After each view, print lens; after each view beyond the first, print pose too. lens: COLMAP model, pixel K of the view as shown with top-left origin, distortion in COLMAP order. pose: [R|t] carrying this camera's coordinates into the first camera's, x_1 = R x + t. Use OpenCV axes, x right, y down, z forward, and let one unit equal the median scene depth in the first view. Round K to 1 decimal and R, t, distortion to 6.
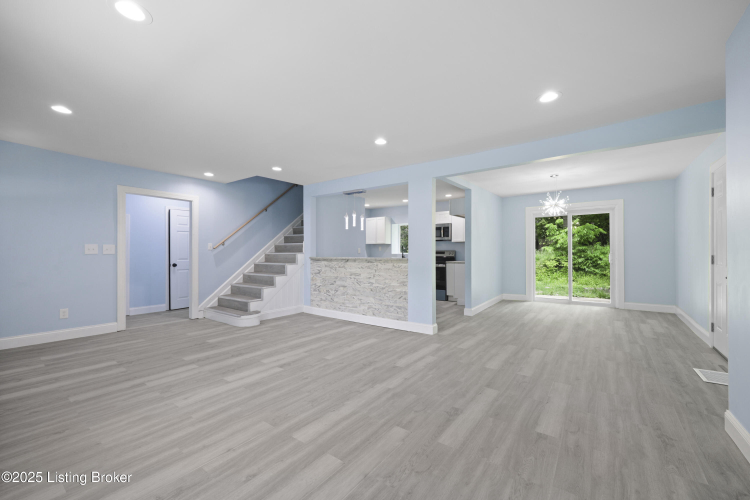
lens RADIAL K [[309.1, 0, 378.1], [0, 309.1, 250.5], [0, 0, 1]] dist [0.000575, 0.000083]
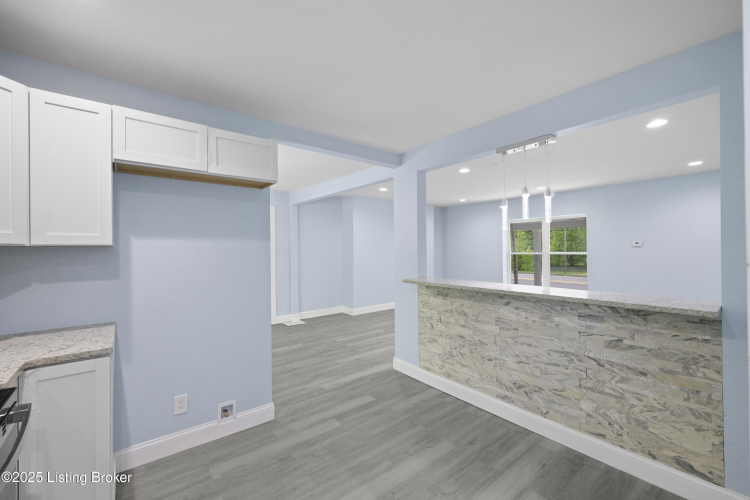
lens RADIAL K [[308.1, 0, 374.1], [0, 308.1, 253.1], [0, 0, 1]] dist [0.000522, 0.000039]
pose [[-0.967525, 0.002537, 0.252761, 0.047092], [0.001269, 0.999986, -0.005181, -0.031805], [-0.252771, -0.004692, -0.967515, 2.112561]]
